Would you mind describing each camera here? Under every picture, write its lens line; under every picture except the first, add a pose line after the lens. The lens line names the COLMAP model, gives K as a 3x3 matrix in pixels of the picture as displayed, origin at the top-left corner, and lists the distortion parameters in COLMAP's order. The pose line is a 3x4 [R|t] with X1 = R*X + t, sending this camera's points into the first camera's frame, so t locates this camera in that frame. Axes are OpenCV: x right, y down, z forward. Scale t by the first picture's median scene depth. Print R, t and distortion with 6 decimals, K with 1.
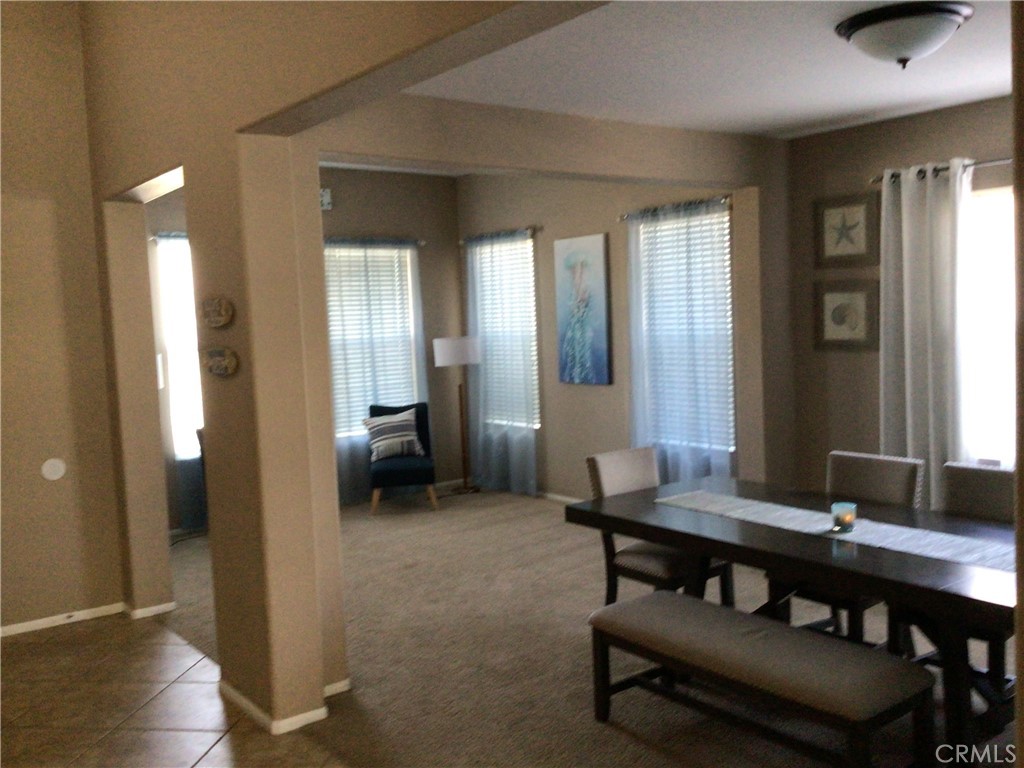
lens RADIAL K [[928.4, 0, 512.0], [0, 928.4, 384.0], [0, 0, 1]] dist [0.072184, -0.170396]
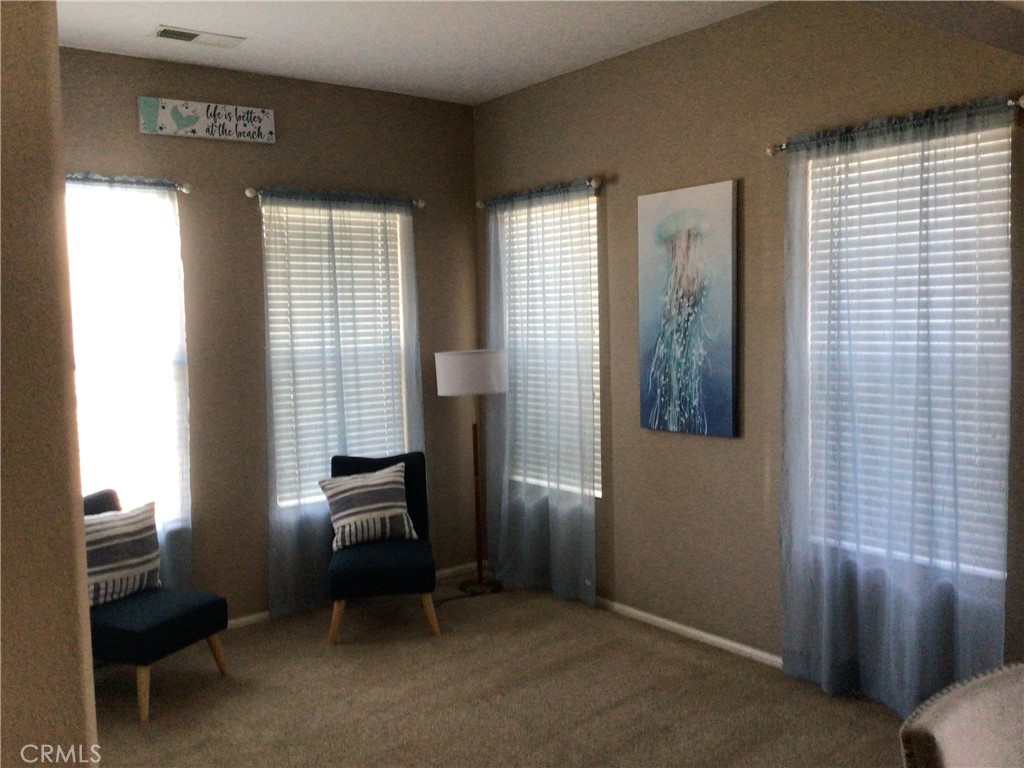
lens RADIAL K [[887.9, 0, 528.3], [0, 887.9, 378.0], [0, 0, 1]] dist [0.097385, -0.217112]
pose [[0.999189, 0.014718, 0.037468, -0.044138], [-0.014356, 0.999848, -0.009917, -0.026522], [-0.037608, 0.009371, 0.999249, 0.393629]]
